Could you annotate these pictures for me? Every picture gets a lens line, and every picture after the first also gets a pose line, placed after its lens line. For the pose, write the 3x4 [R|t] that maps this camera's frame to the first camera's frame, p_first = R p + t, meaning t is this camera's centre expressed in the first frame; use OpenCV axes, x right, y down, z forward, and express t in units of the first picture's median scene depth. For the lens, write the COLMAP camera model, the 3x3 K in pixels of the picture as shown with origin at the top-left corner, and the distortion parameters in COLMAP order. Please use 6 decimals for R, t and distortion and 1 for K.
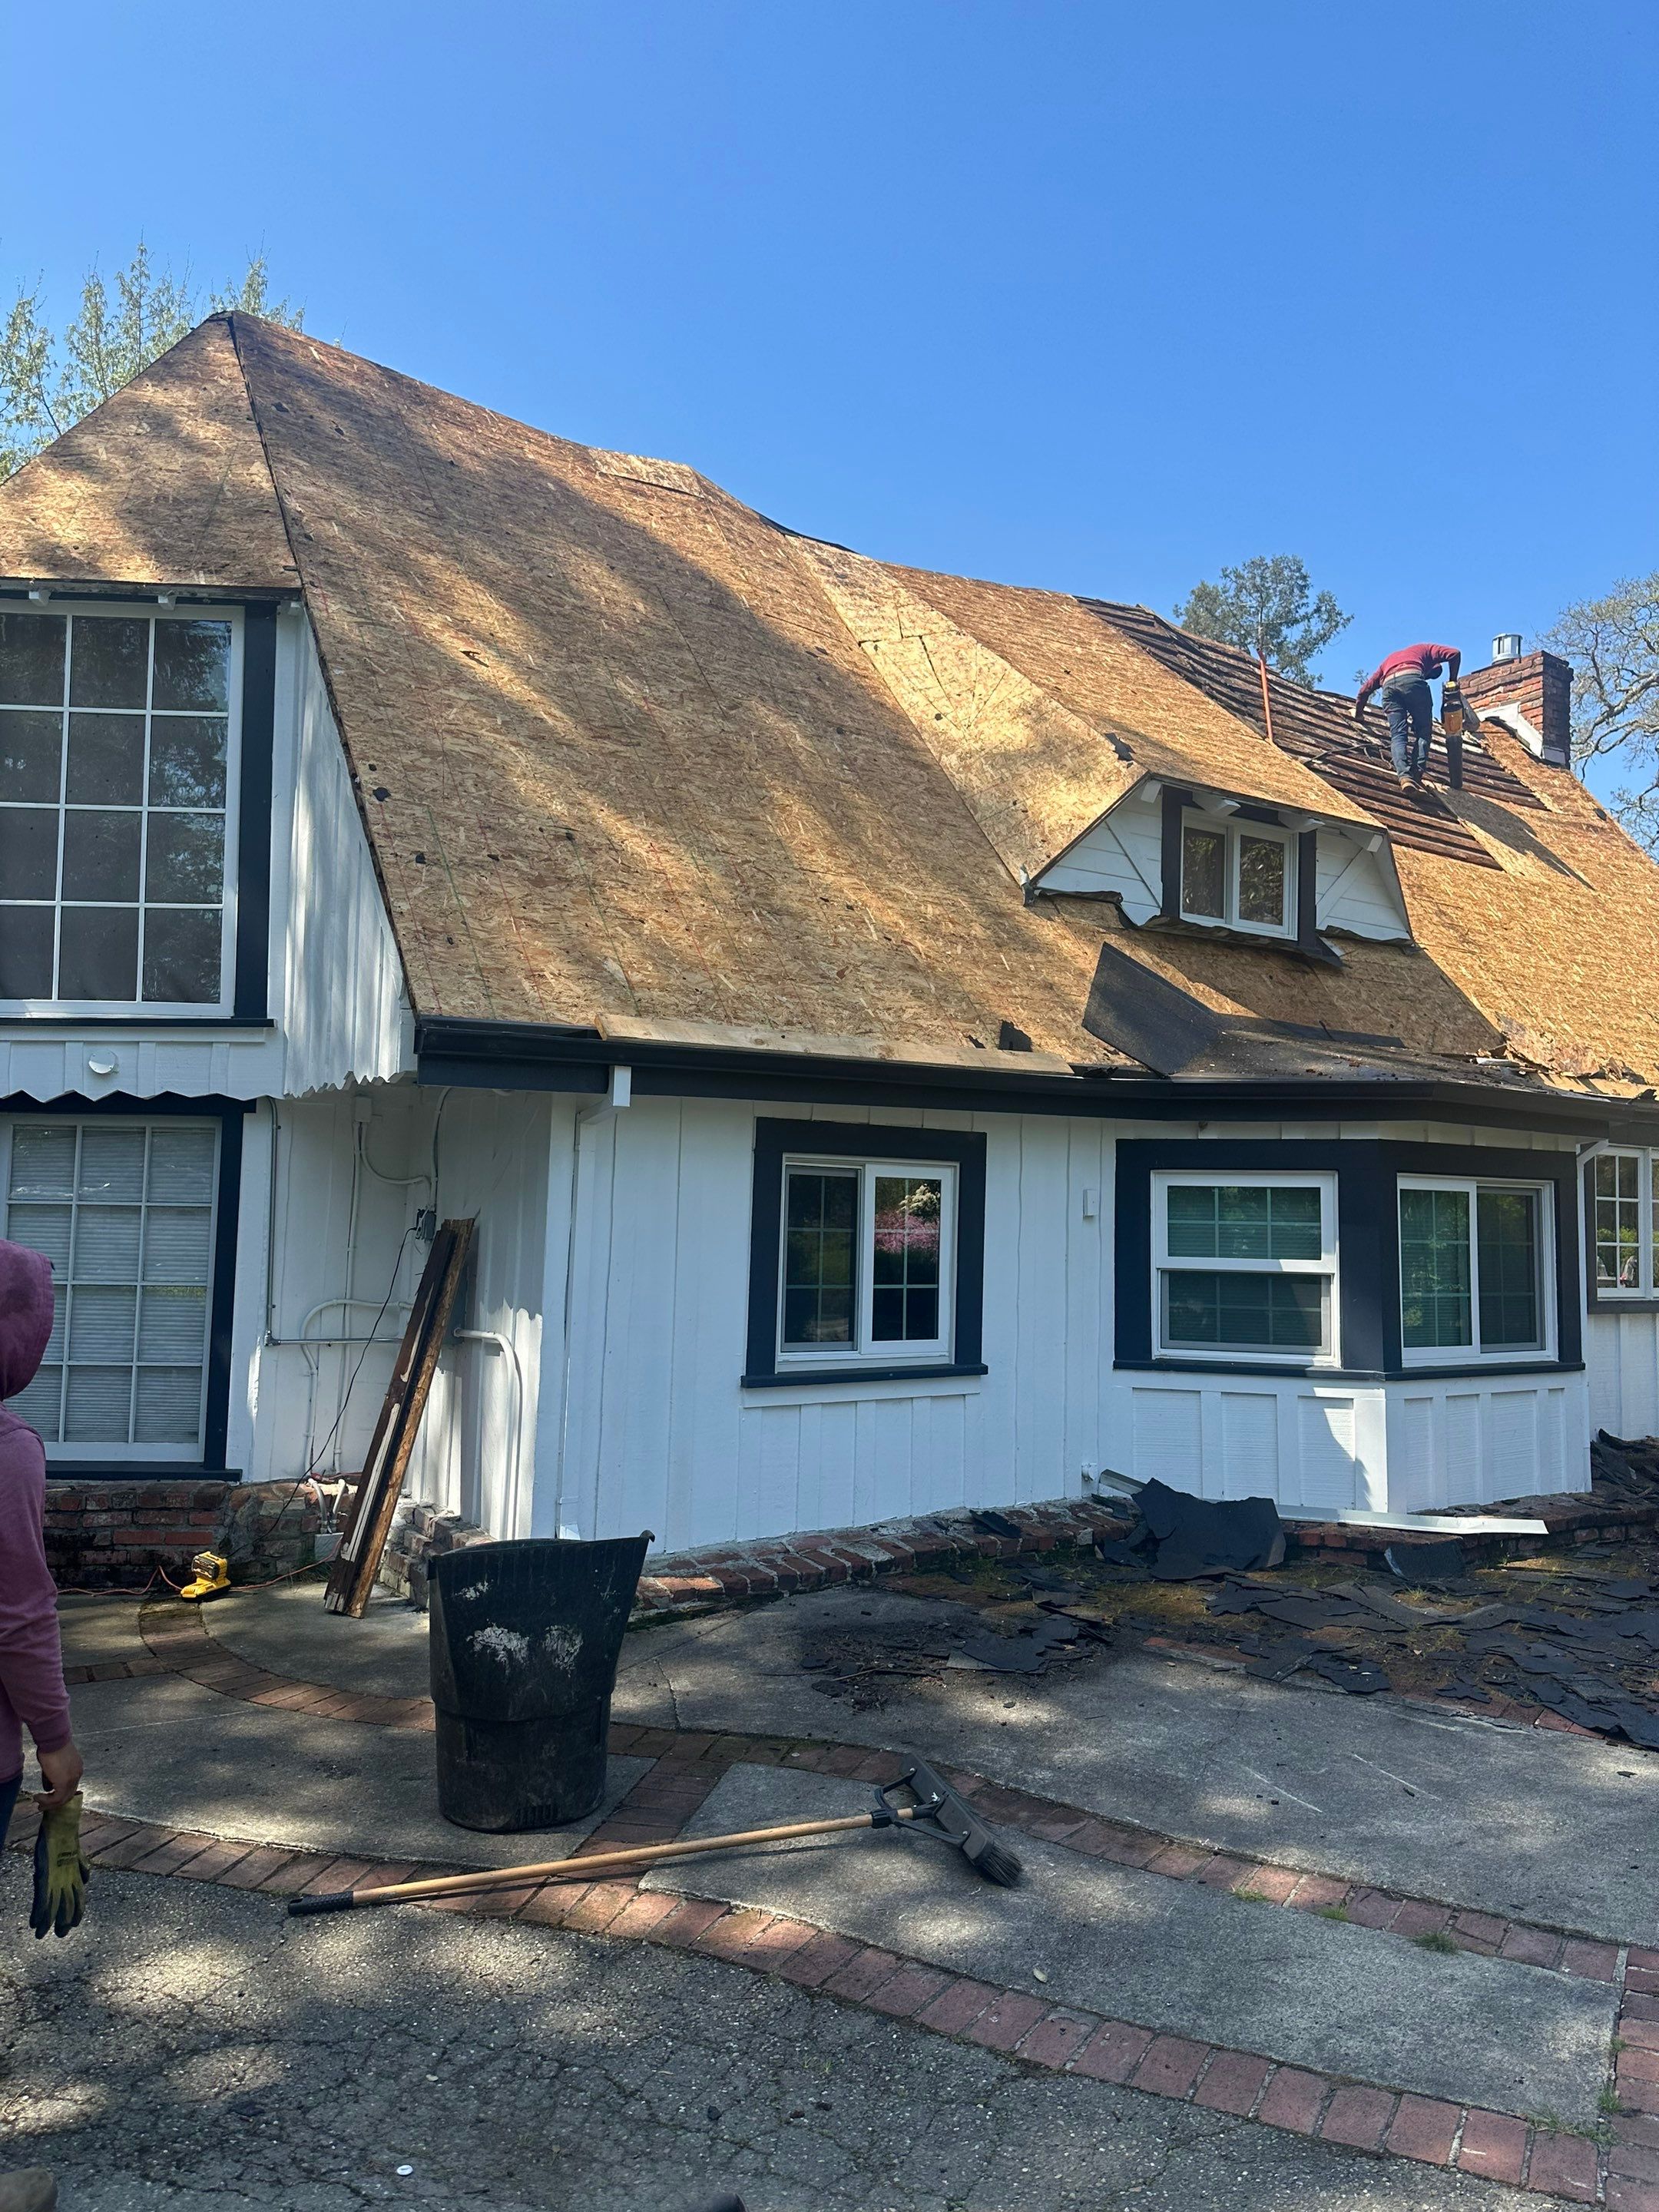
lens RADIAL K [[1561.0, 0, 828.3], [0, 1561.0, 1118.6], [0, 0, 1]] dist [0.037775, -0.000093]
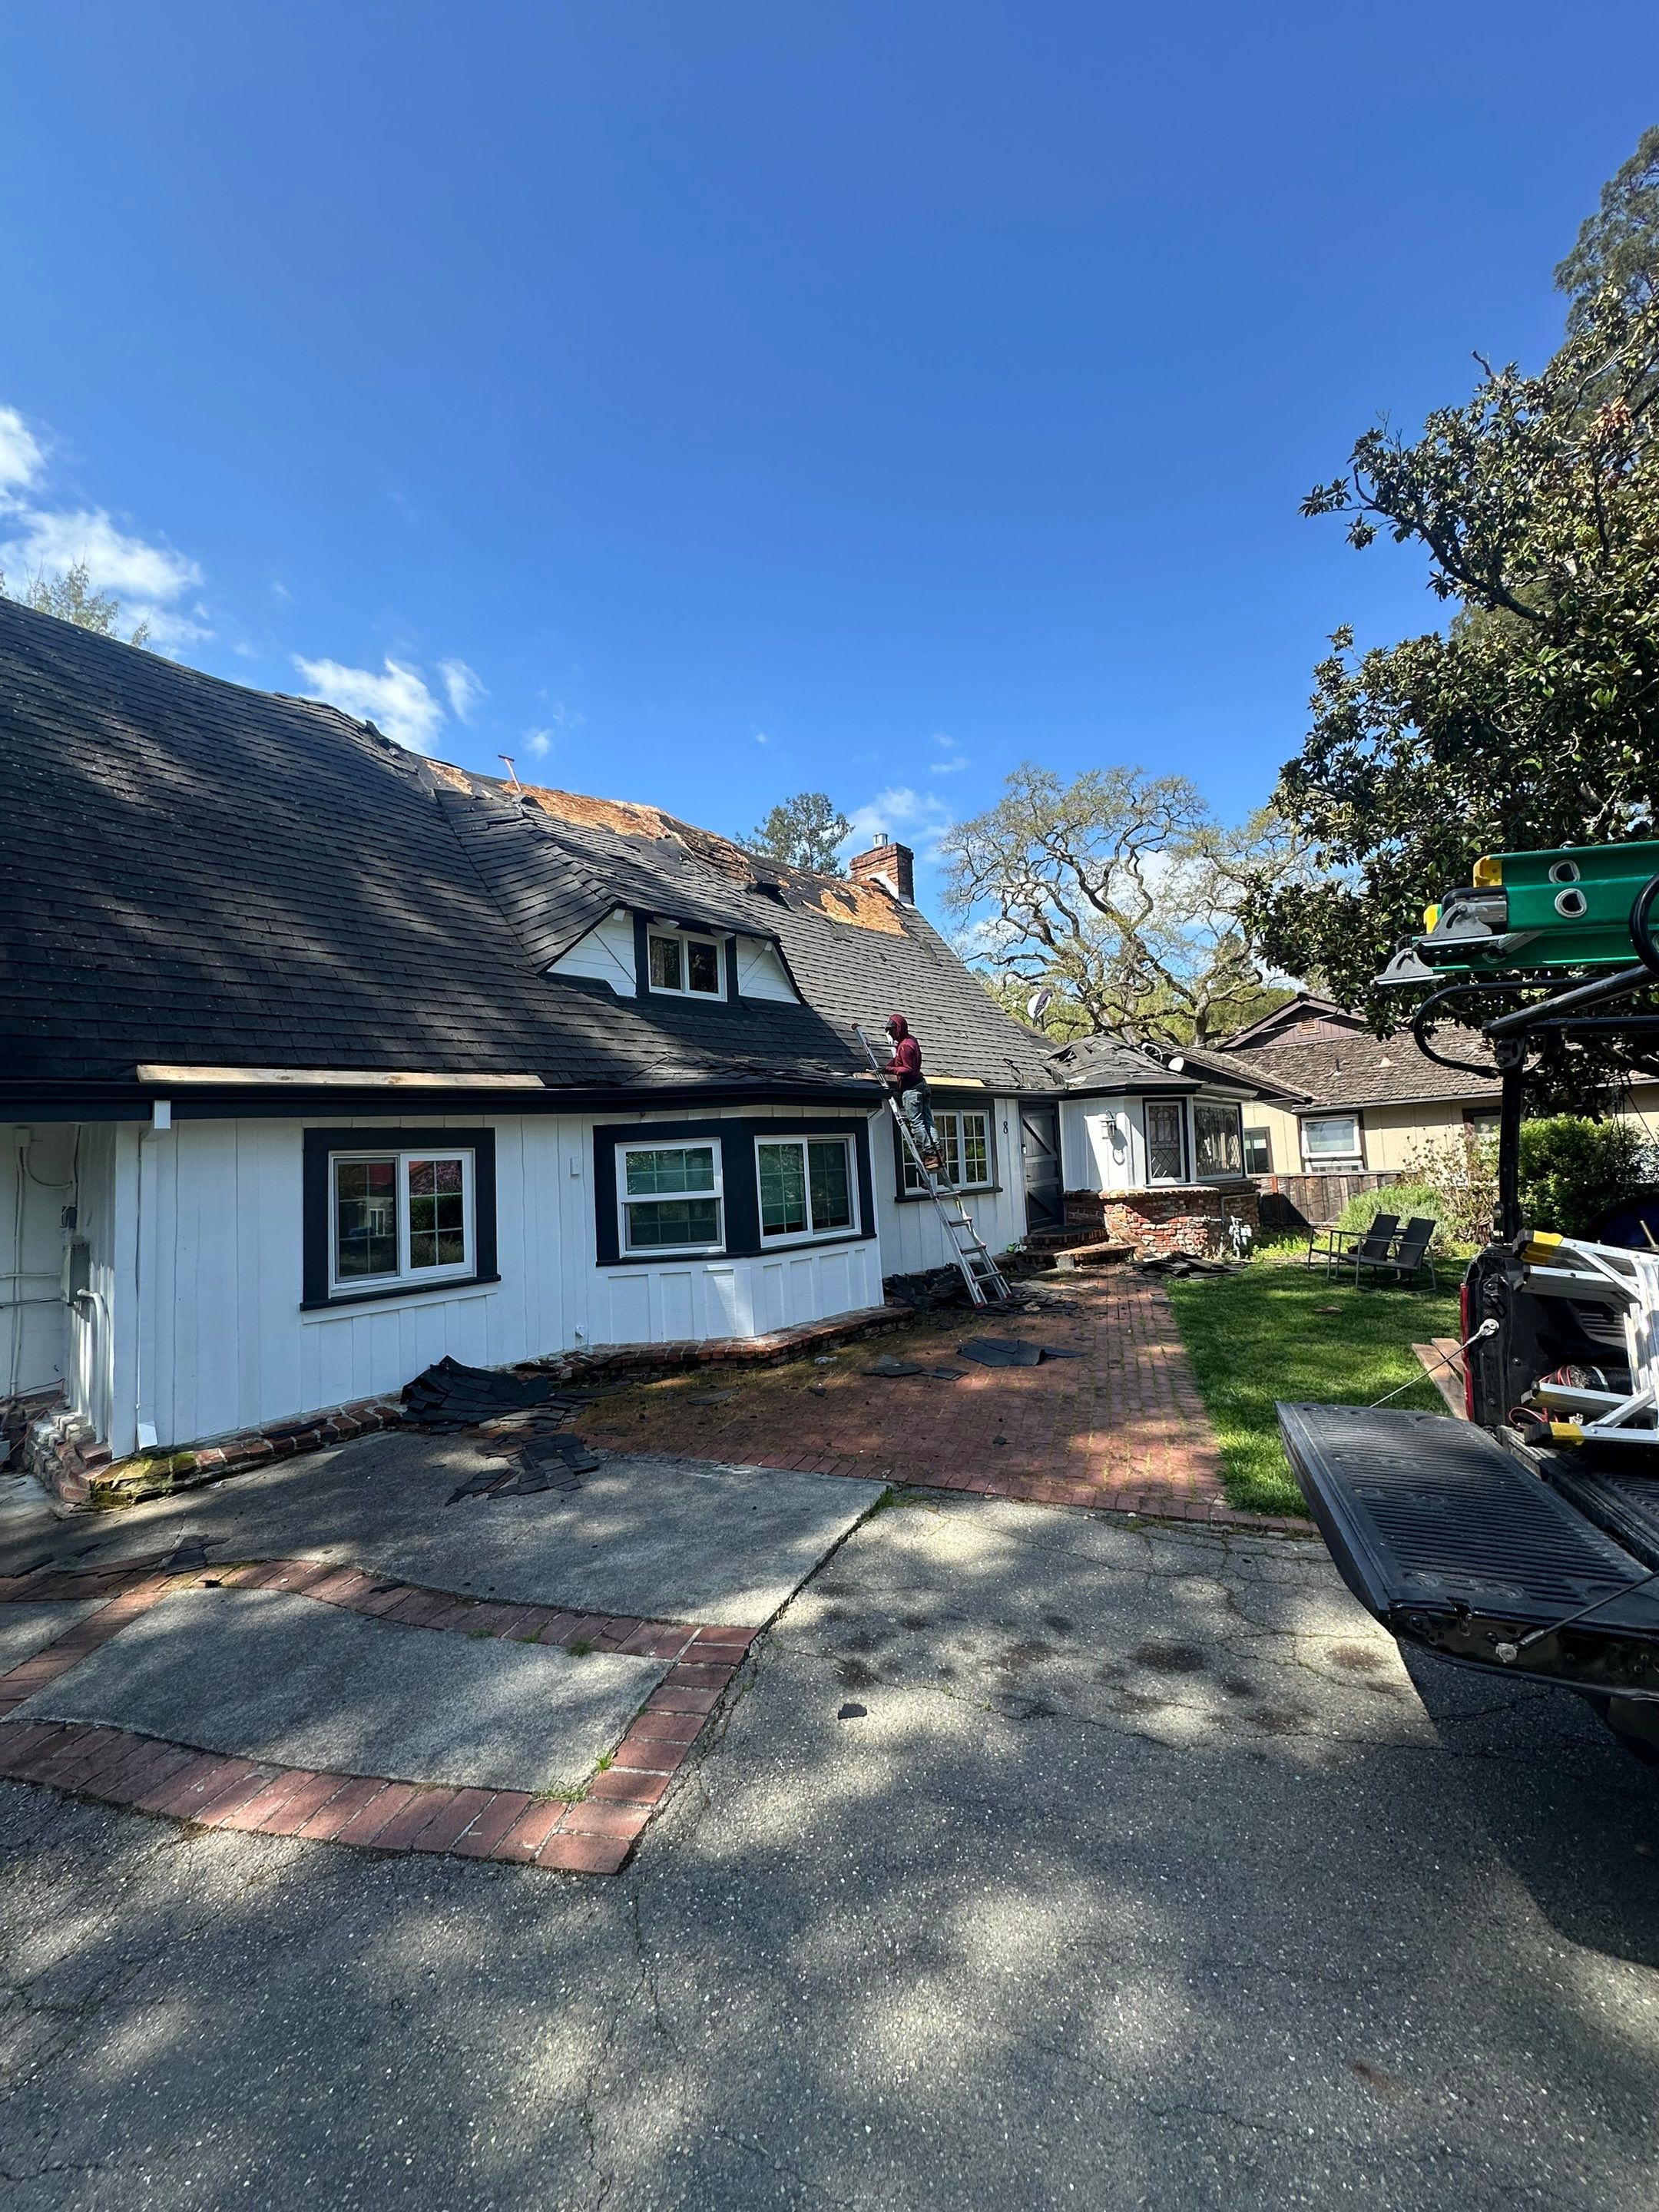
lens RADIAL K [[905.5, 0, 829.5], [0, 905.5, 1106.0], [0, 0, 1]] dist [0.000510, 0.000024]
pose [[0.958845, -0.055804, 0.278394, 0.166429], [0.056441, 0.998389, 0.005733, 0.000914], [-0.278265, 0.010215, 0.960450, 0.023101]]
